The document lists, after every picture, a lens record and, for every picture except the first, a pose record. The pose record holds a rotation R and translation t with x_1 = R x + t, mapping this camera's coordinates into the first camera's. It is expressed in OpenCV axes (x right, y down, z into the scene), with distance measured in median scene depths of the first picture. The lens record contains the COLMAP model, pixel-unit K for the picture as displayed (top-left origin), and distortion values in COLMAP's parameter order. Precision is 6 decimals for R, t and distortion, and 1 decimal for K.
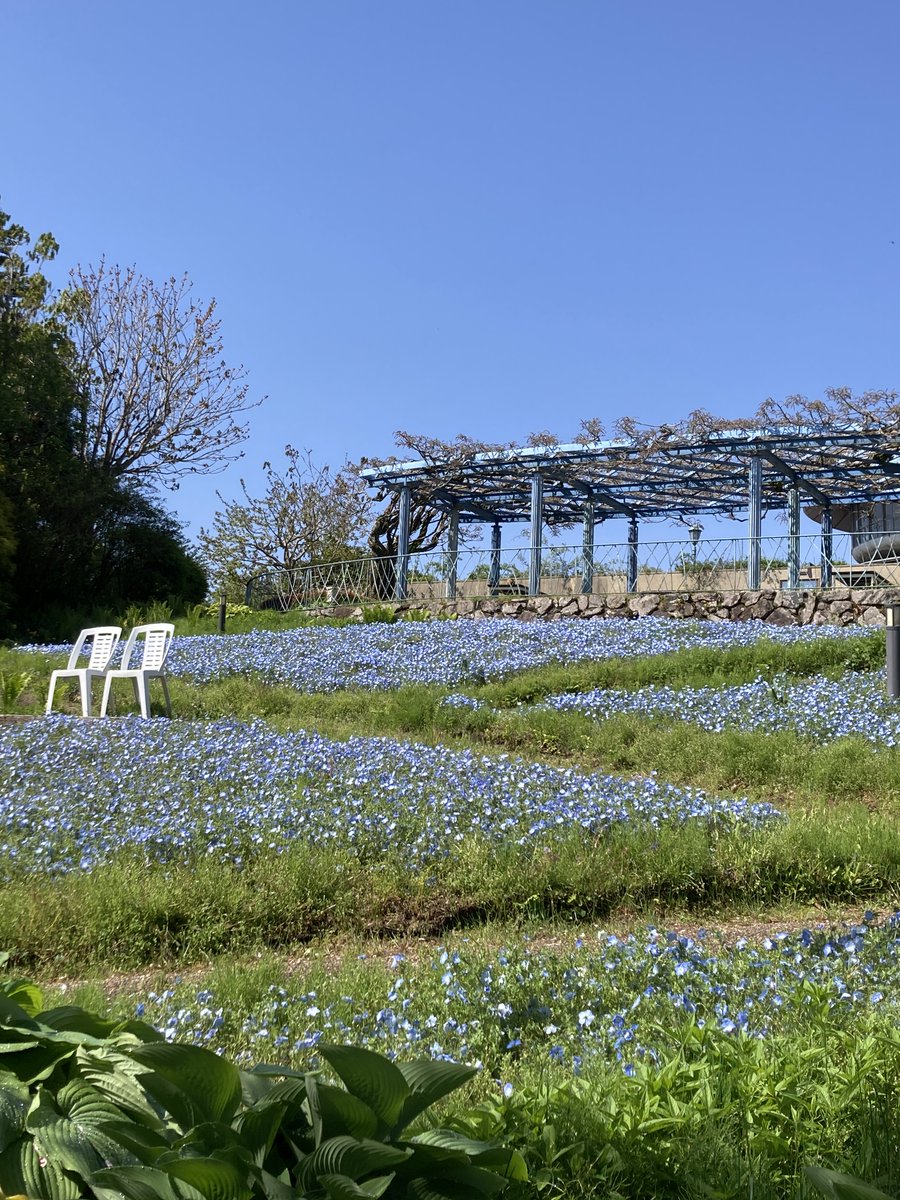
lens RADIAL K [[1486.0, 0, 450.0], [0, 1486.0, 600.0], [0, 0, 1]] dist [0.227468, -0.012461]
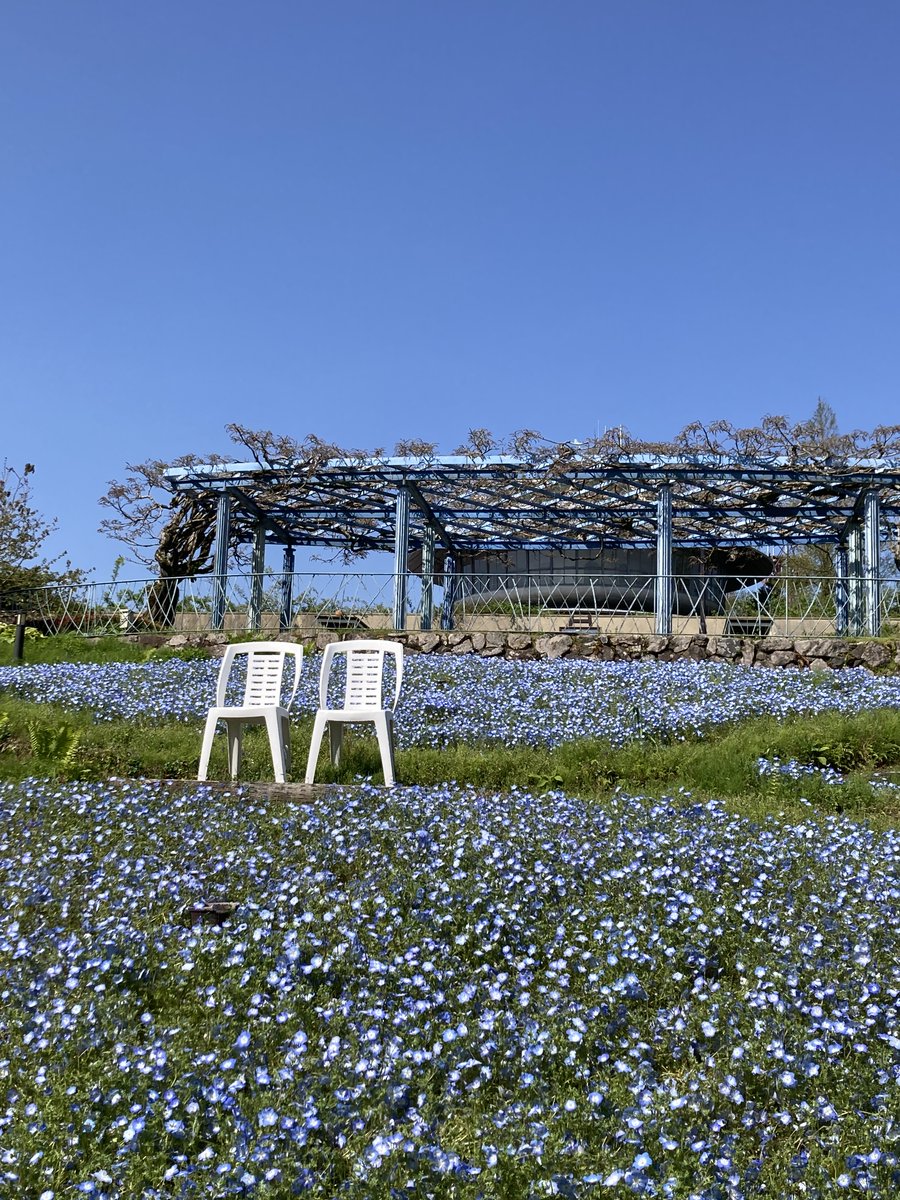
lens RADIAL K [[1486.0, 0, 450.0], [0, 1486.0, 600.0], [0, 0, 1]] dist [0.227468, -0.012461]
pose [[0.946253, 0.050752, 0.319421, -0.196154], [-0.040592, 0.998438, -0.038387, 0.011537], [-0.320870, 0.023358, 0.946835, 0.197057]]
